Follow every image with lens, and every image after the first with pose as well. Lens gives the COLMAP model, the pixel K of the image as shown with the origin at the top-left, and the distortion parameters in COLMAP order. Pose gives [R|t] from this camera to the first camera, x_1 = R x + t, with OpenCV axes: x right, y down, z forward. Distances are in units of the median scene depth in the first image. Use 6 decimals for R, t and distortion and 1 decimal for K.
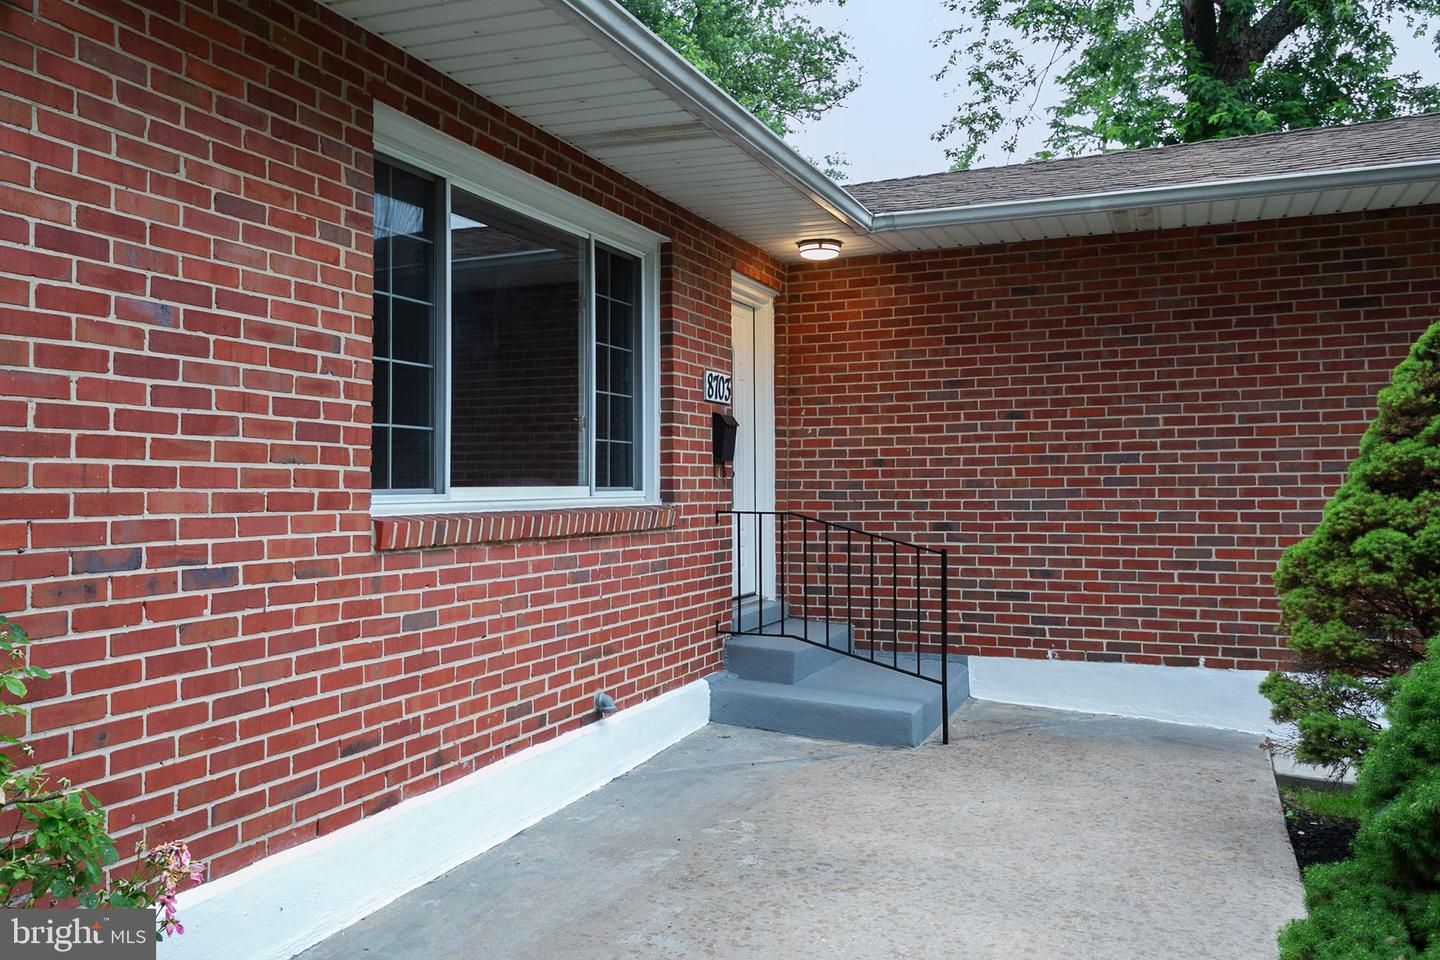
lens RADIAL K [[1144.1, 0, 721.3], [0, 1144.1, 480.7], [0, 0, 1]] dist [0.004005, 0.000307]
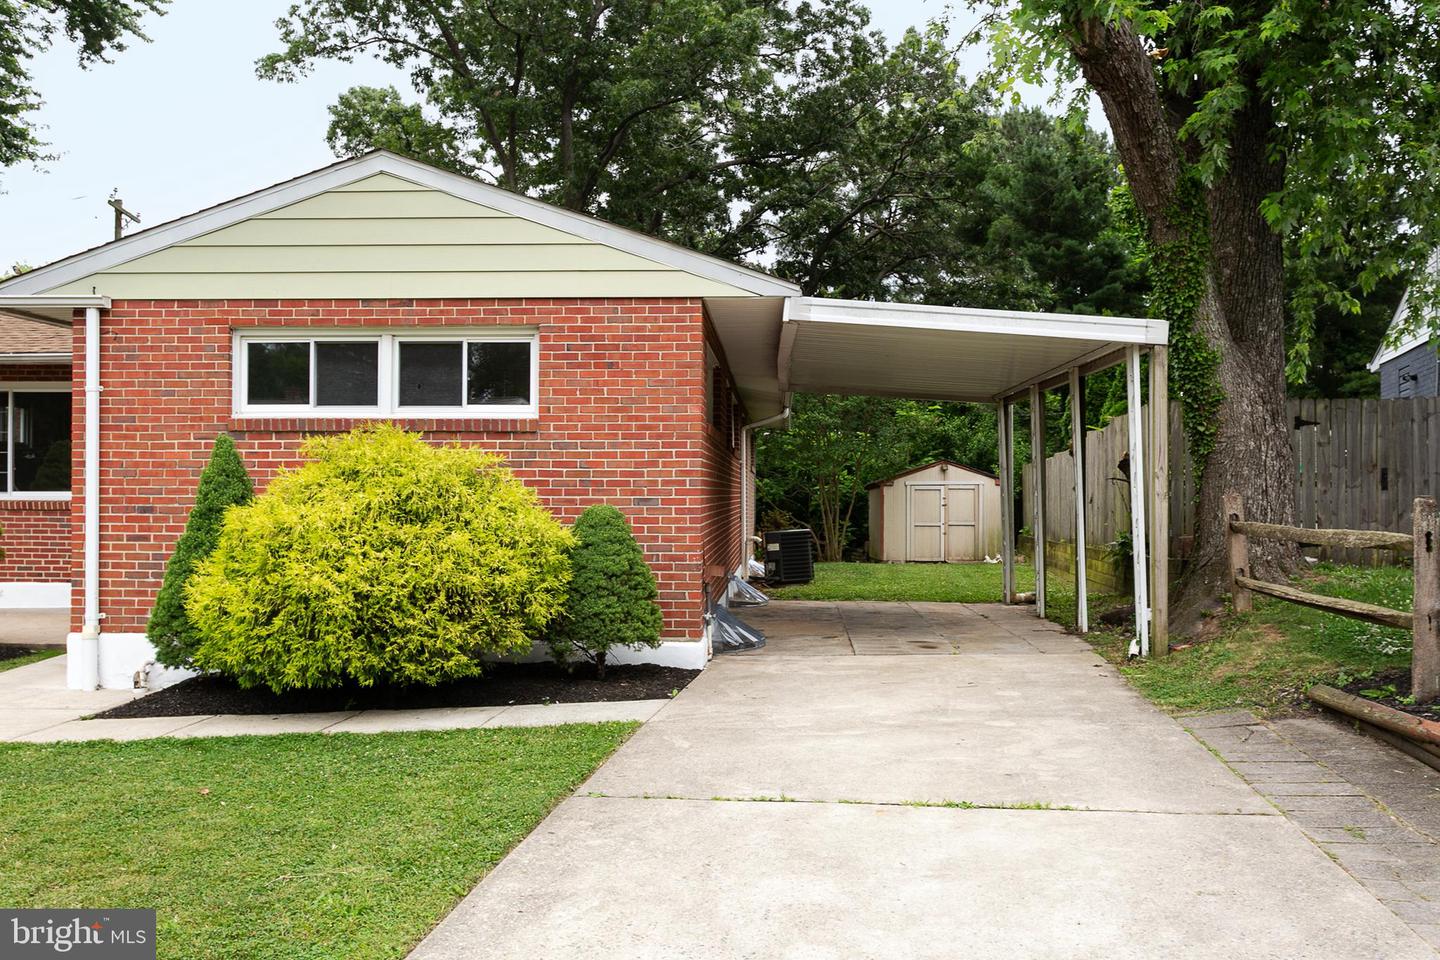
lens RADIAL K [[1333.5, 0, 722.2], [0, 1333.5, 479.5], [0, 0, 1]] dist [-0.014443, 0.000000]
pose [[0.330344, -0.021864, -0.943607, 3.515193], [0.005033, 0.999758, -0.021403, 0.053754], [0.943847, 0.002321, 0.330374, 1.514086]]
